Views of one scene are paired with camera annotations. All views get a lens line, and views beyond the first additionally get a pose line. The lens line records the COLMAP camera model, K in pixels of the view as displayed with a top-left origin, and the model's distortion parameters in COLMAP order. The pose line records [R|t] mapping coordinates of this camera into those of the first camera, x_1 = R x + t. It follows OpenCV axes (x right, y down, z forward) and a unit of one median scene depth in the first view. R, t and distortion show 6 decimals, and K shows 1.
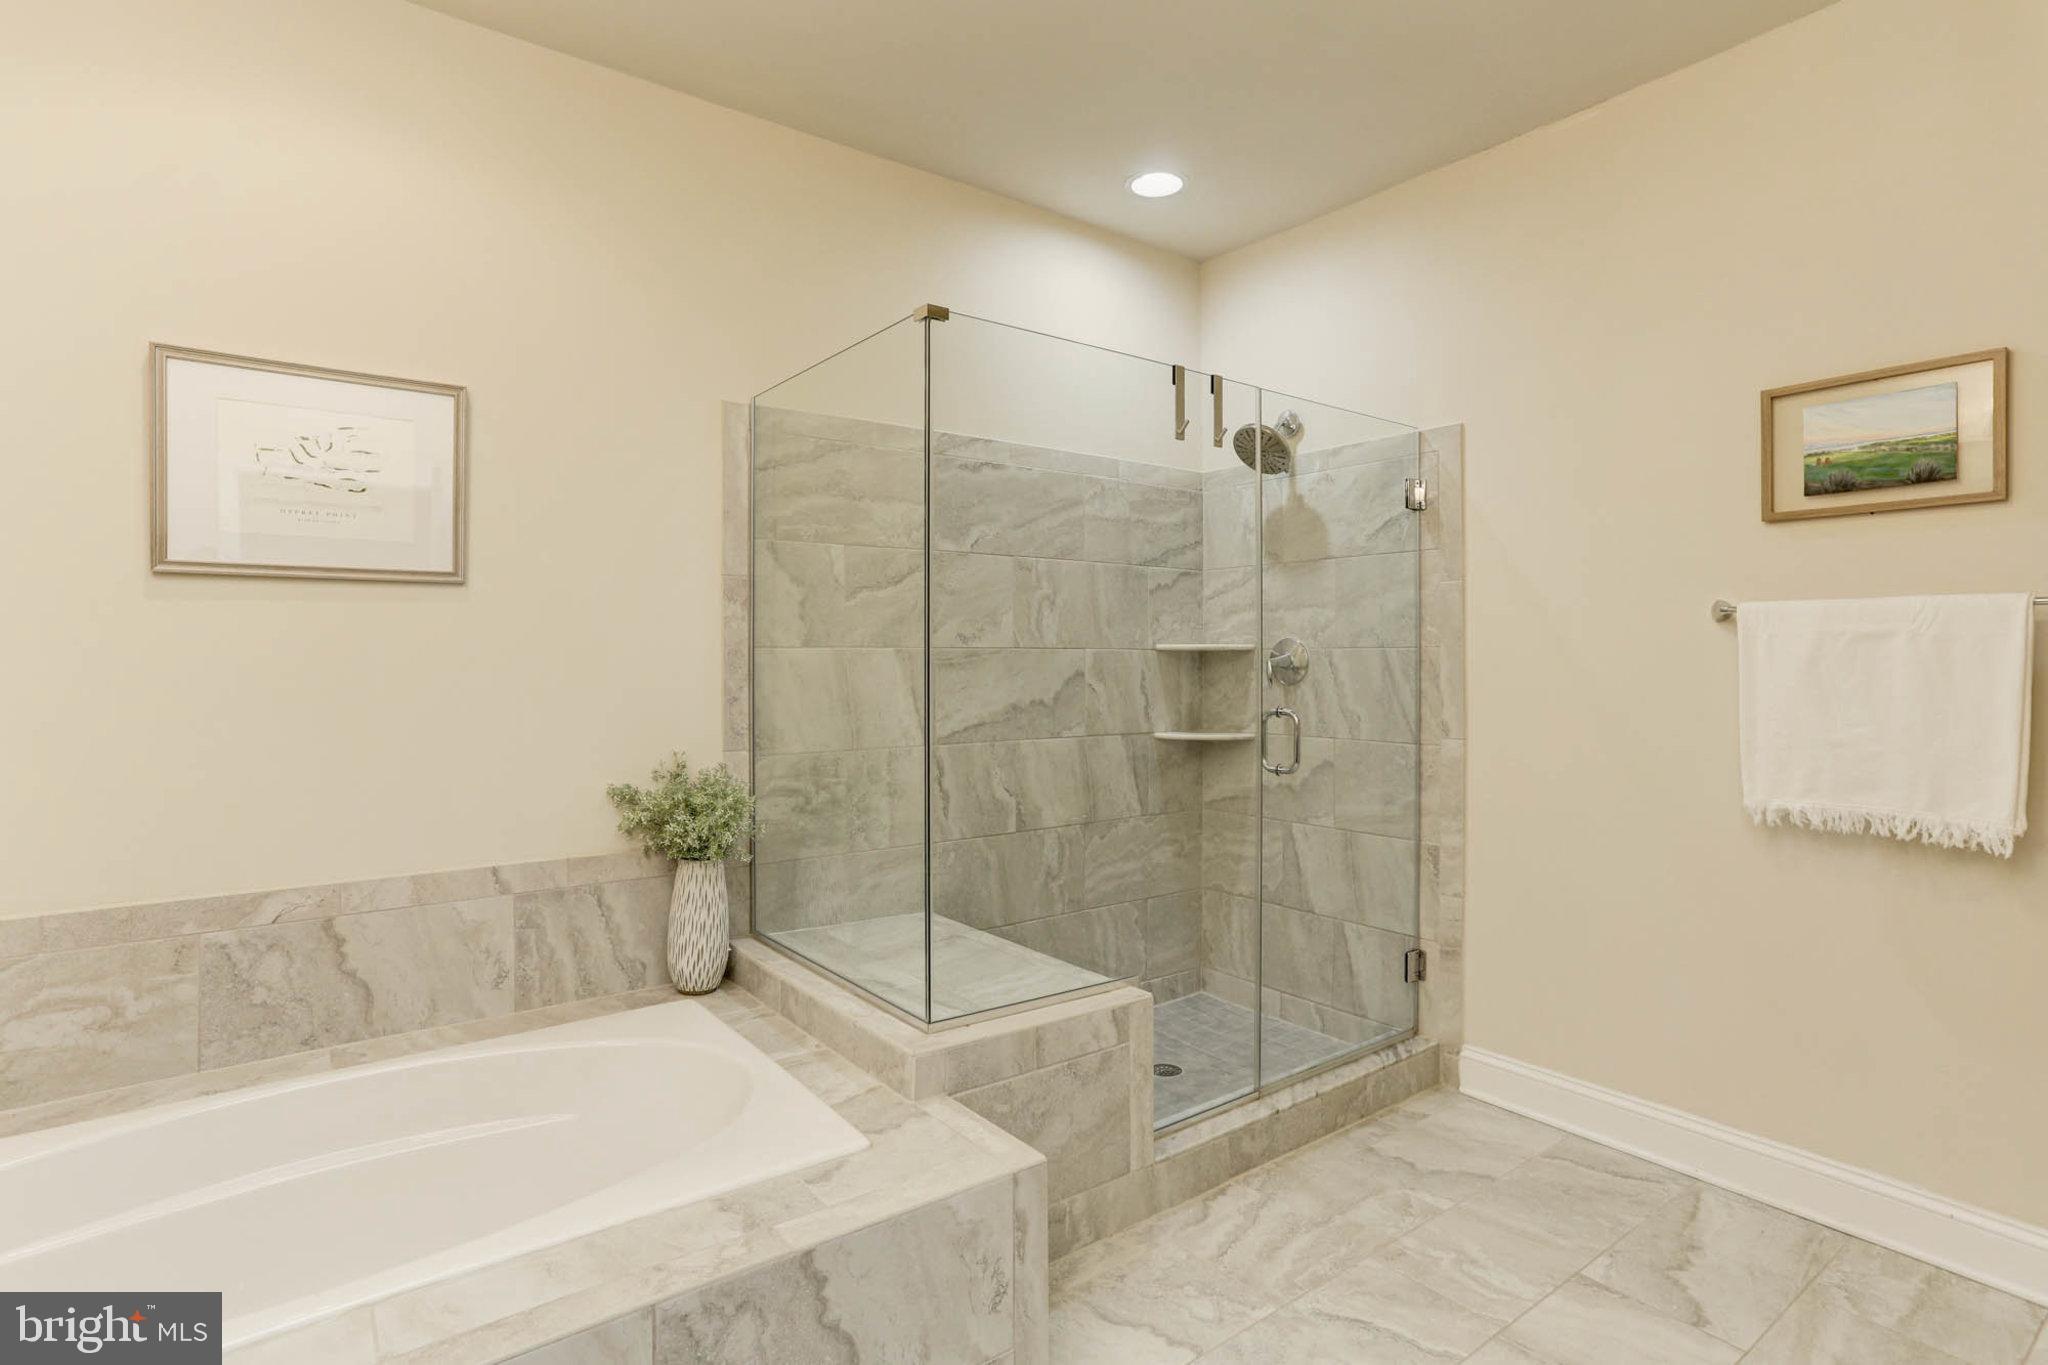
lens RADIAL K [[1002.9, 0, 995.0], [0, 1002.9, 654.1], [0, 0, 1]] dist [-0.047330, 0.029292]
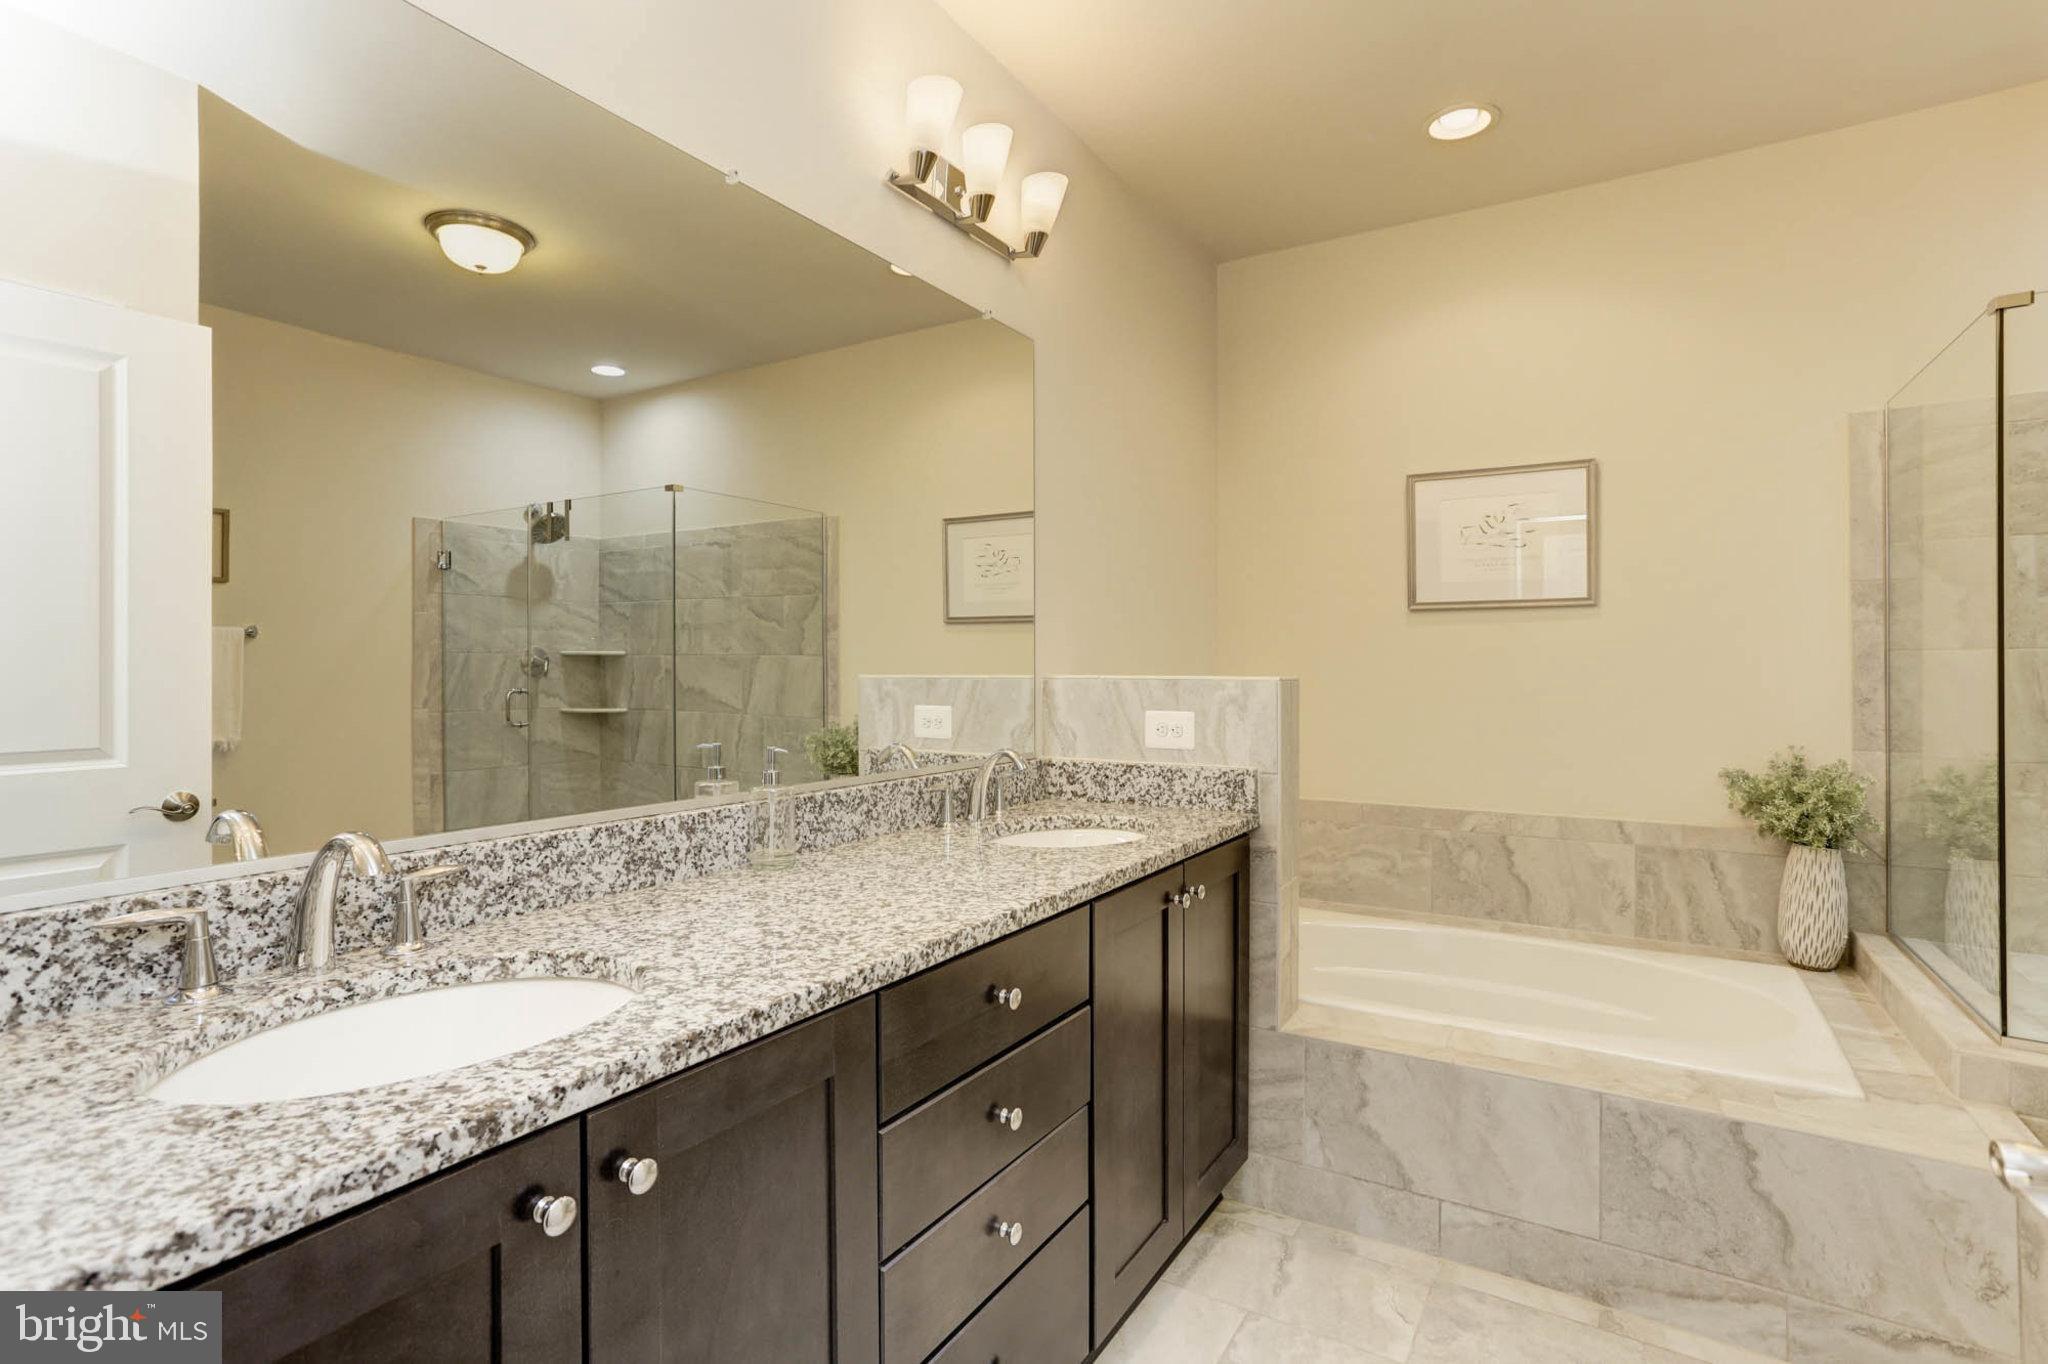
lens RADIAL K [[1002.9, 0, 1019.8], [0, 1002.9, 672.1], [0, 0, 1]] dist [-0.047330, 0.029292]
pose [[0.363938, 0.007847, -0.931390, 0.407065], [0.004673, 0.999937, 0.010250, 0.001625], [0.931411, -0.008083, 0.363878, -0.203228]]
